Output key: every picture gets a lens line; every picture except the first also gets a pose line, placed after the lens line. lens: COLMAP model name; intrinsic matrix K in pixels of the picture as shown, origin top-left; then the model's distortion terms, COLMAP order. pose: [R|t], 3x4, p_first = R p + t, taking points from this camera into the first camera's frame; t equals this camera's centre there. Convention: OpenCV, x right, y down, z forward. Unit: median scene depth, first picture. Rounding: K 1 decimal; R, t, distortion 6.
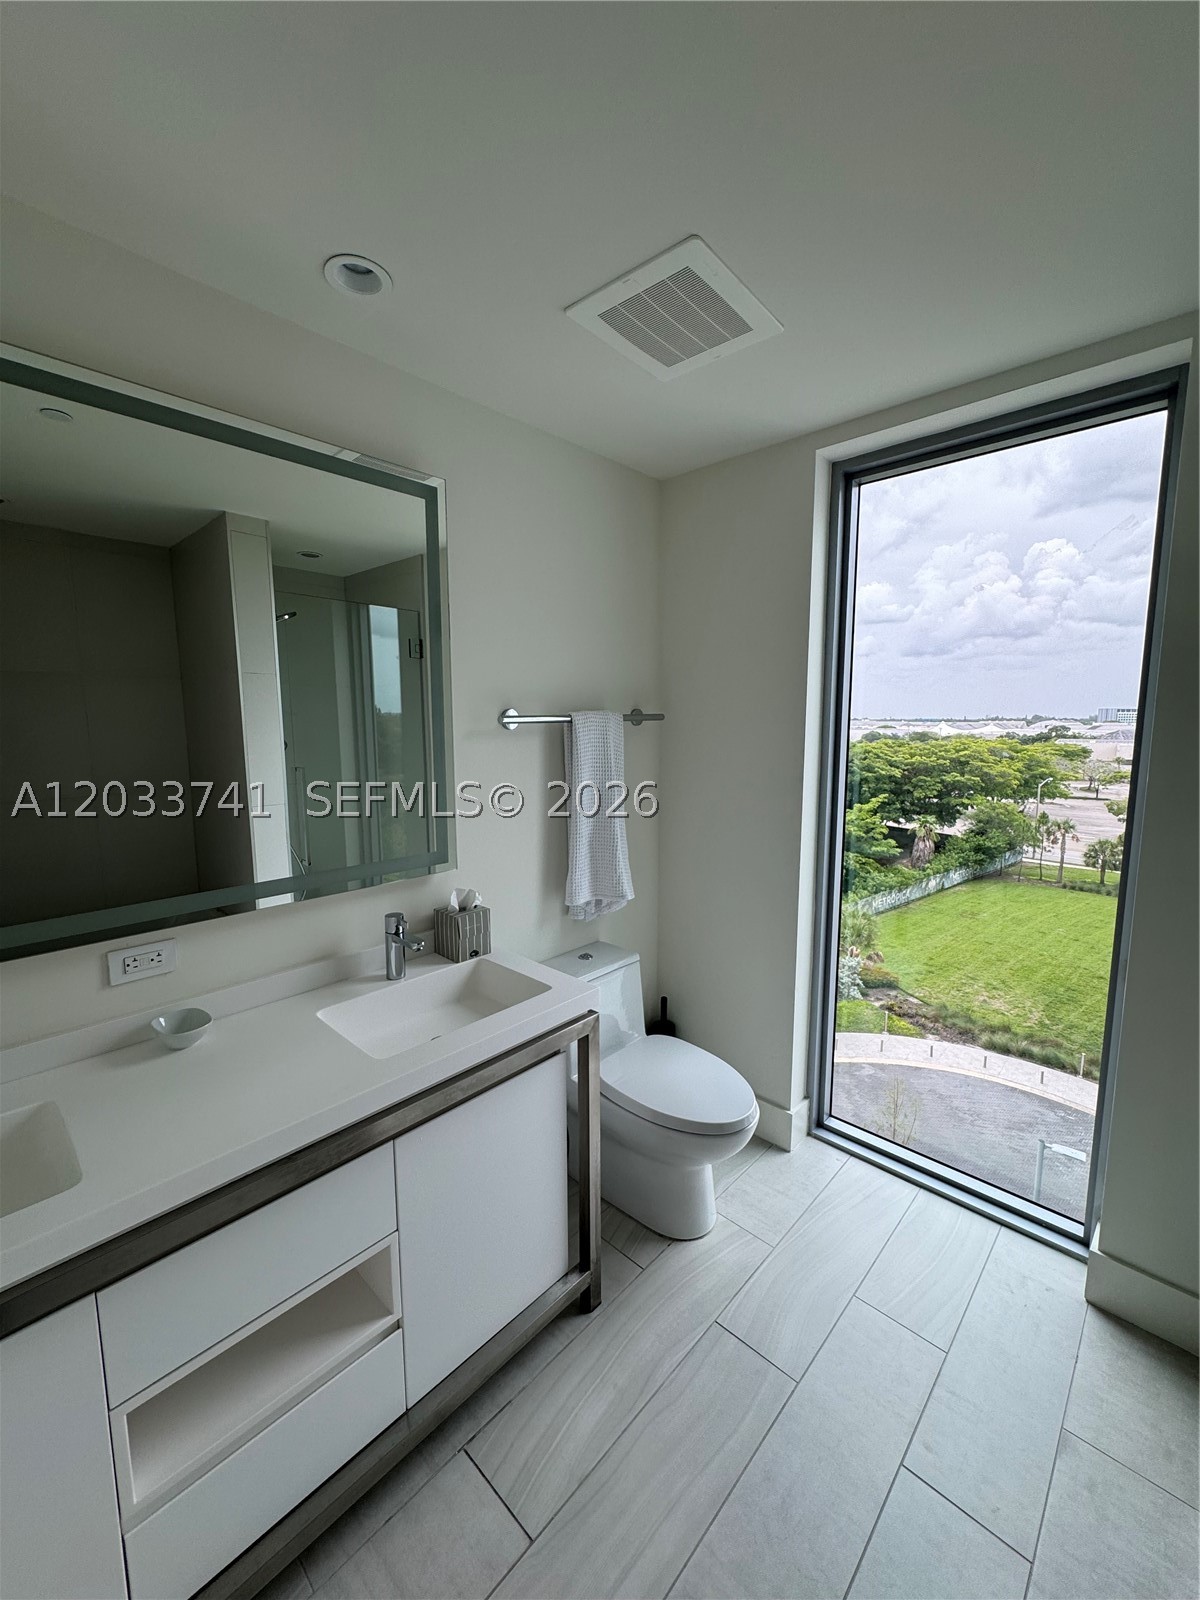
lens RADIAL K [[644.0, 0, 589.8], [0, 644.0, 797.4], [0, 0, 1]] dist [0.001906, 0.001703]
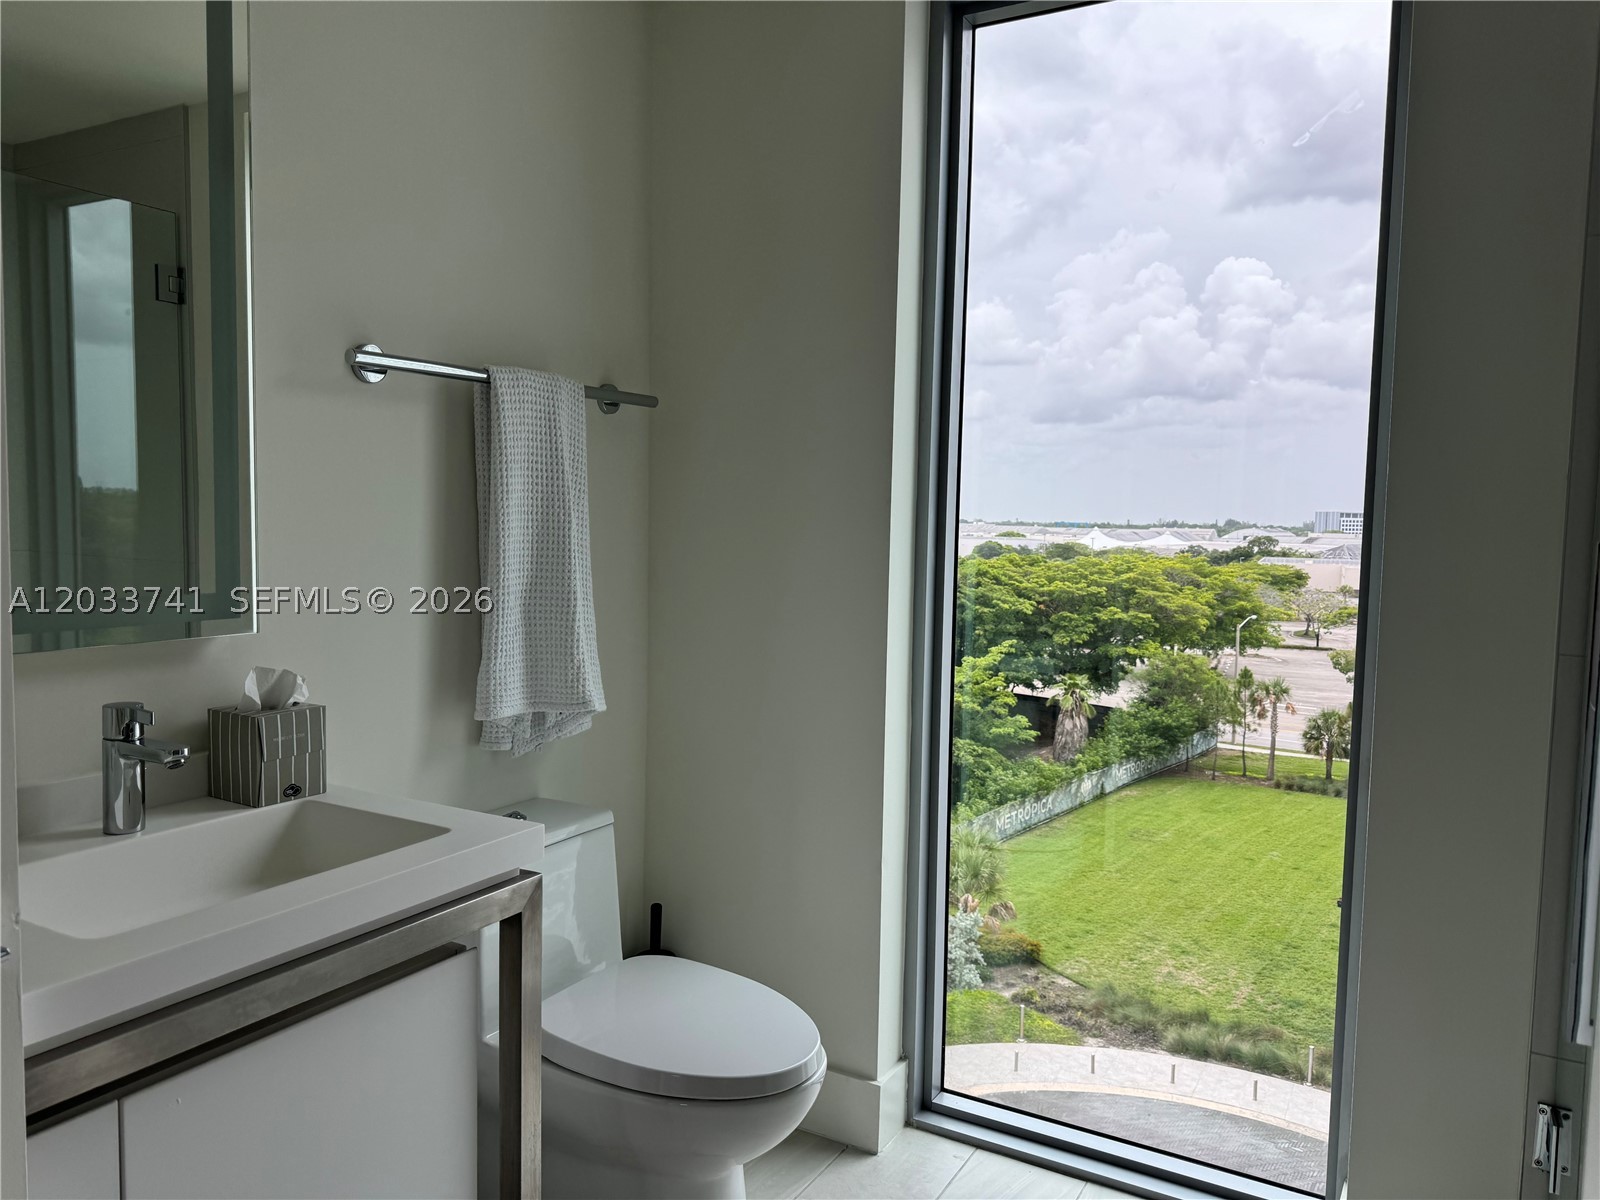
lens RADIAL K [[1143.7, 0, 783.2], [0, 1143.7, 593.4], [0, 0, 1]] dist [0.051972, -0.070236]
pose [[0.972942, 0.006090, 0.230971, -0.008936], [0.006112, 0.998624, -0.052077, 0.110110], [-0.230970, 0.052080, 0.971566, 0.003181]]
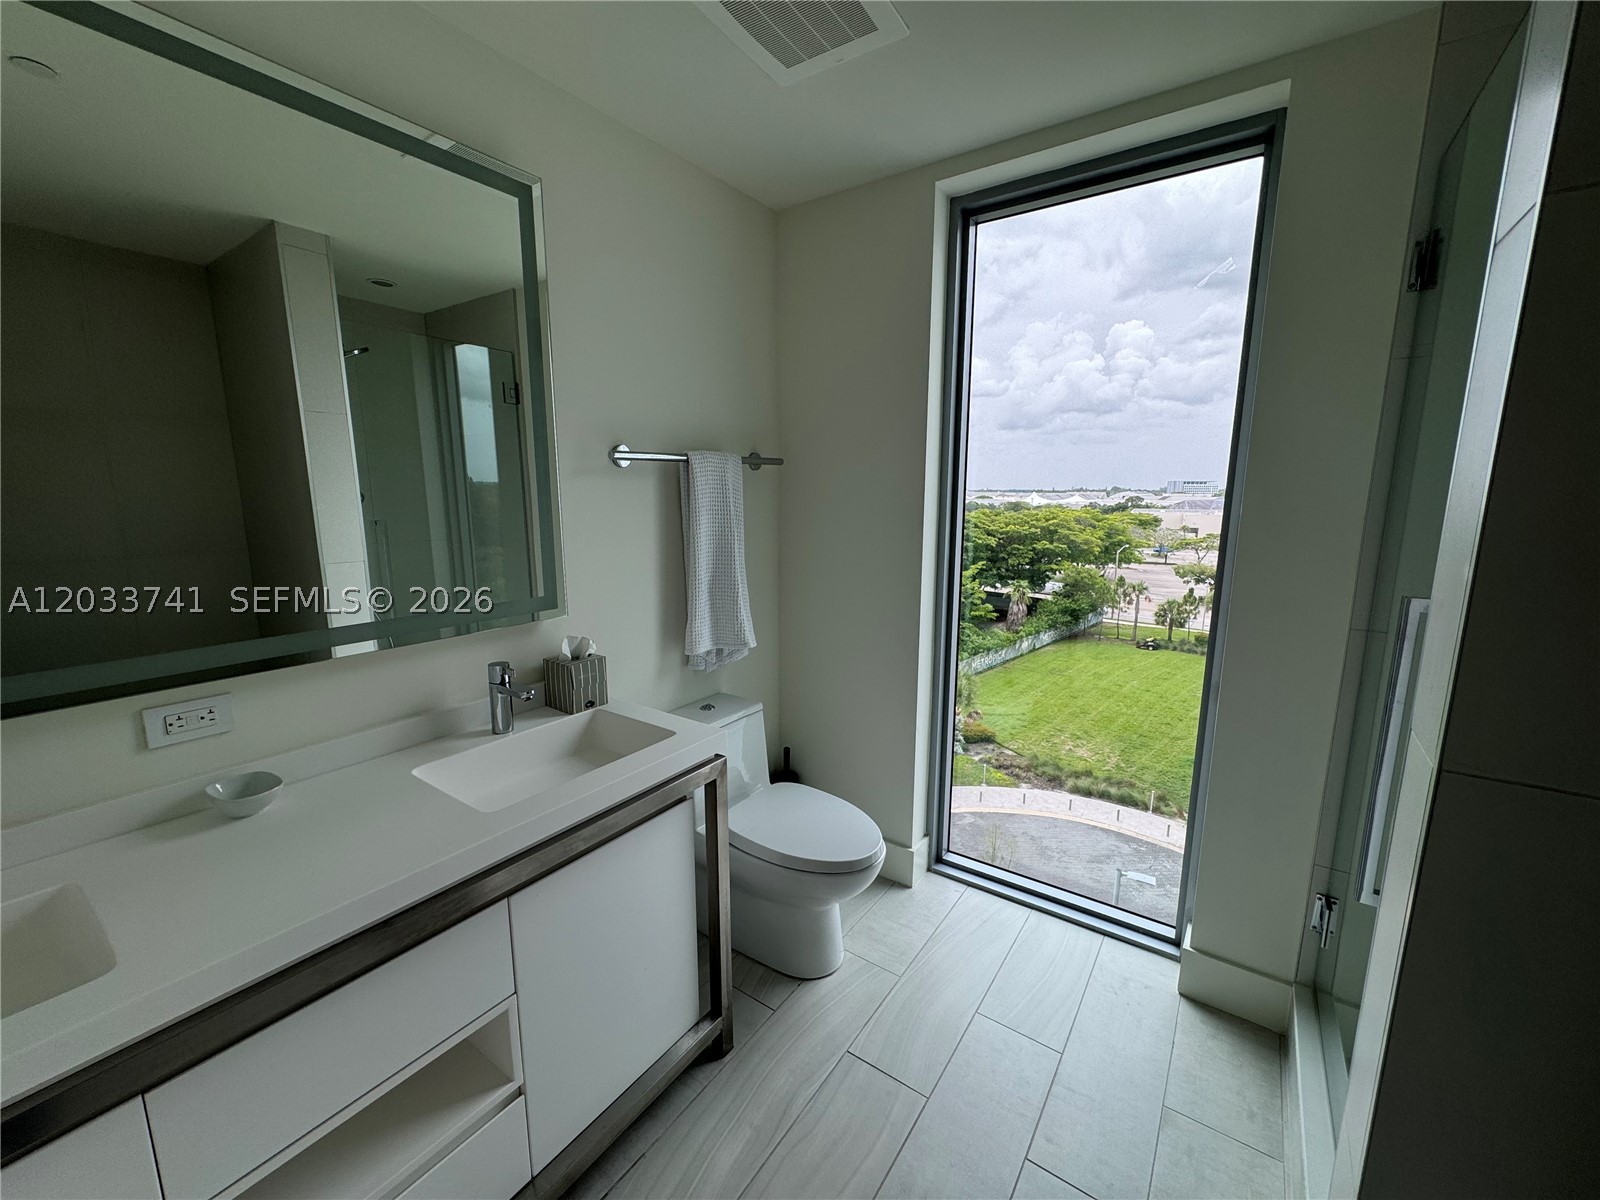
lens RADIAL K [[644.0, 0, 788.8], [0, 644.0, 598.6], [0, 0, 1]] dist [0.001906, 0.001703]
pose [[0.990334, -0.020237, 0.137219, -0.015038], [0.013819, 0.998773, 0.047564, 0.039781], [-0.138013, -0.045209, 0.989398, 0.033635]]
